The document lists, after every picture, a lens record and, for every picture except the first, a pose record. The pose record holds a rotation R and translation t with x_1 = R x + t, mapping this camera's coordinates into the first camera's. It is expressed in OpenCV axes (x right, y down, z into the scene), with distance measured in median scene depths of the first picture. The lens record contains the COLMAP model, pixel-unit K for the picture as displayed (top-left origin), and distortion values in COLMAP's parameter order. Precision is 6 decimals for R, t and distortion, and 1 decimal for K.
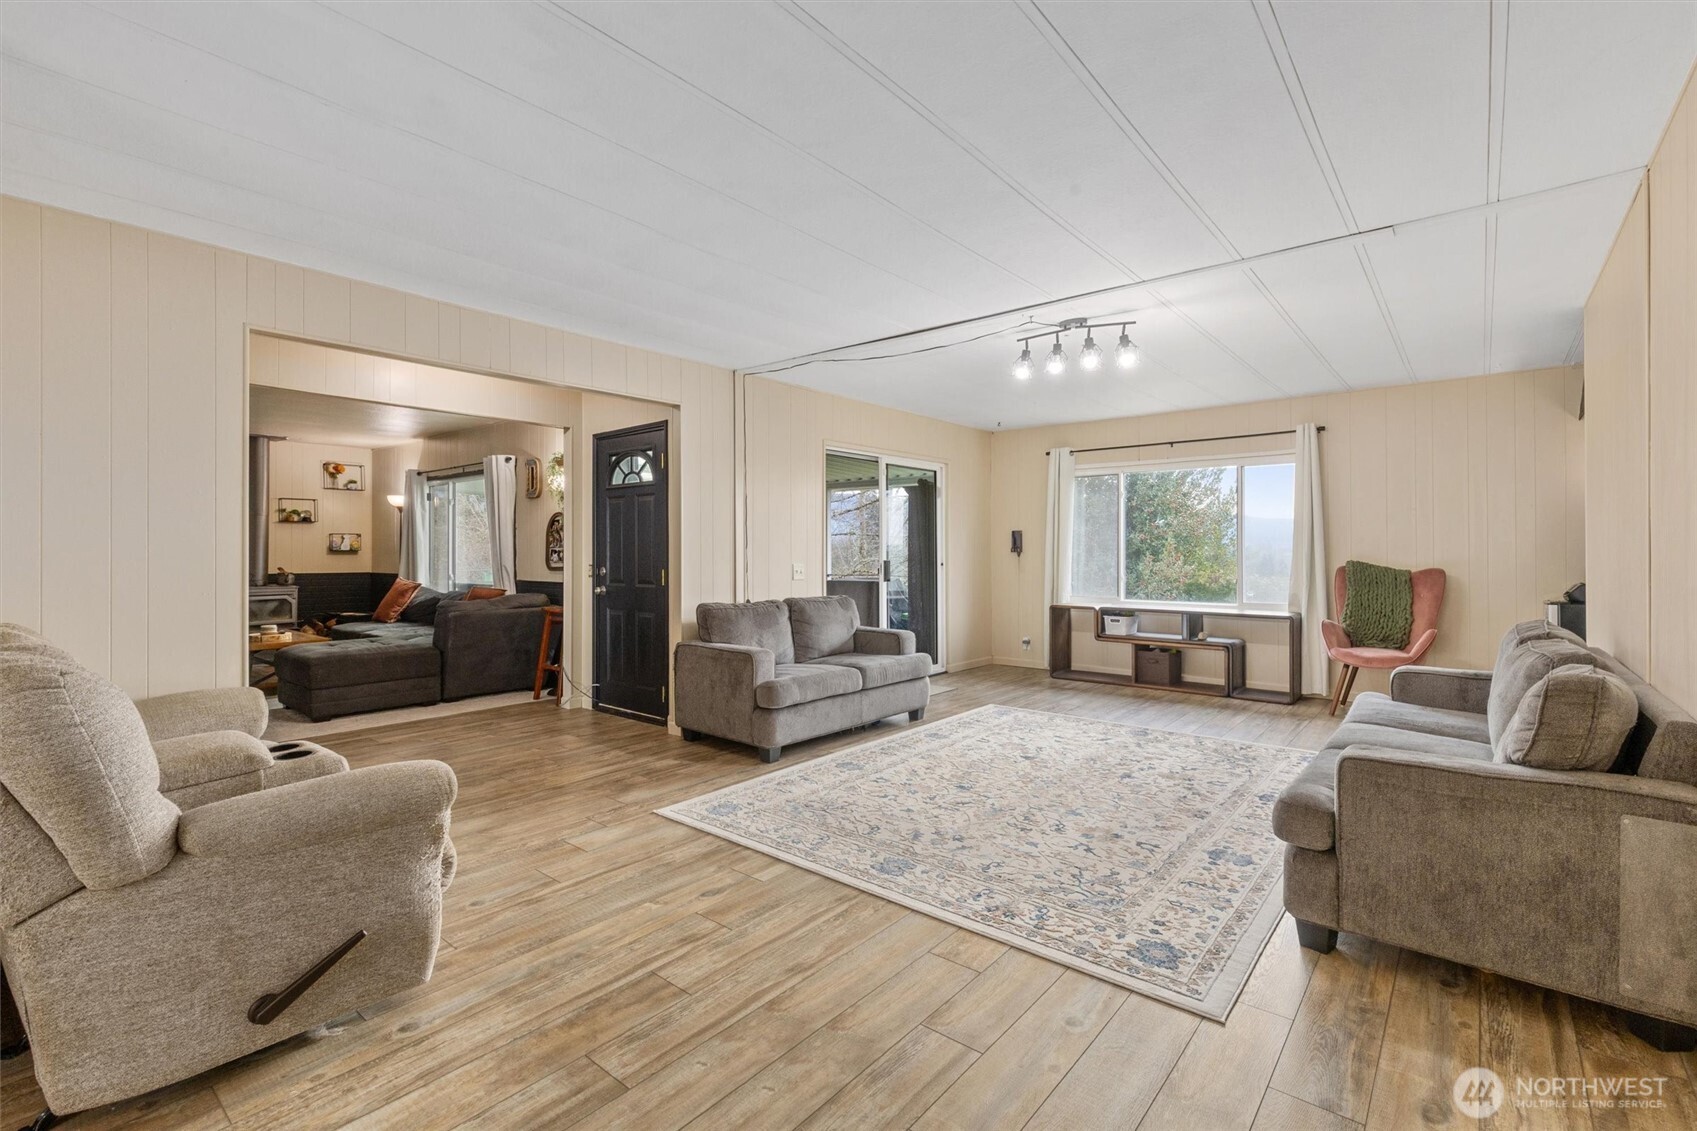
lens RADIAL K [[767.5, 0, 850.8], [0, 767.5, 555.4], [0, 0, 1]] dist [0.001154, 0.000648]
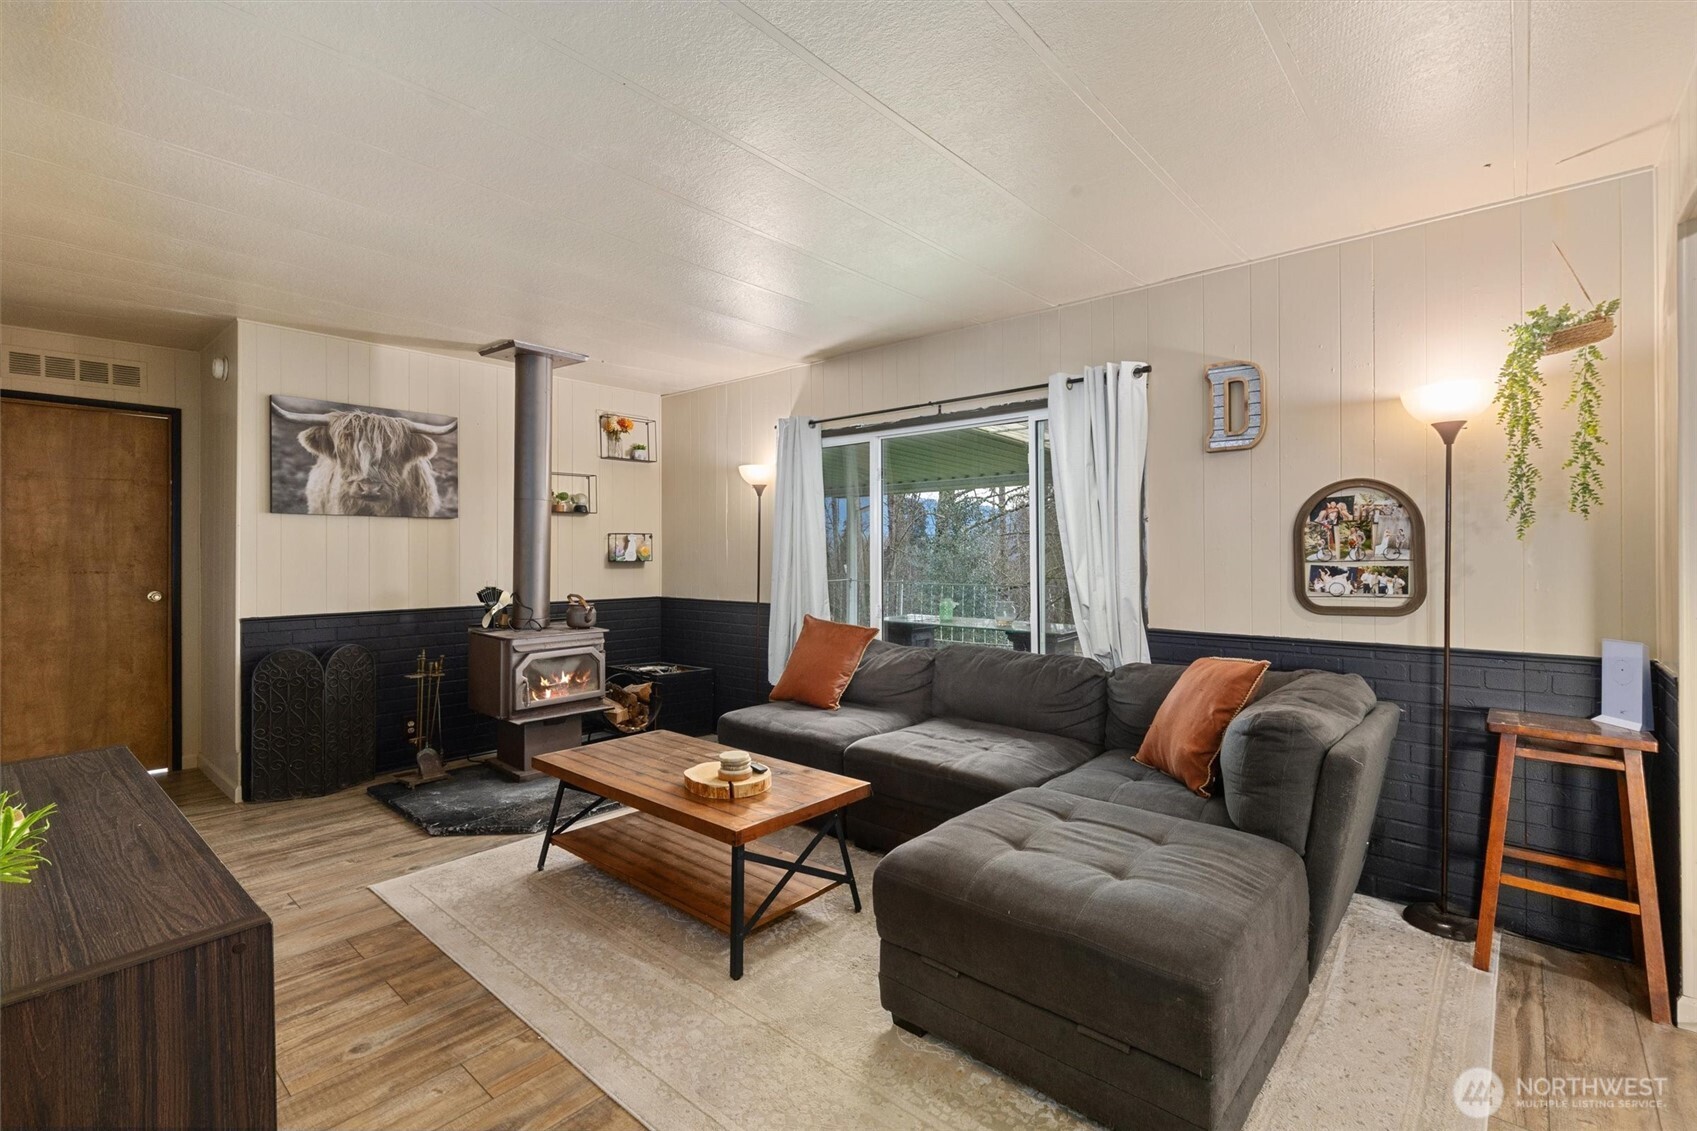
lens RADIAL K [[767.5, 0, 846.8], [0, 767.5, 554.4], [0, 0, 1]] dist [0.001154, 0.000648]
pose [[0.999257, 0.000720, -0.038534, -0.481508], [-0.000938, 0.999984, -0.005617, -0.008497], [0.038530, 0.005649, 0.999241, 0.419289]]
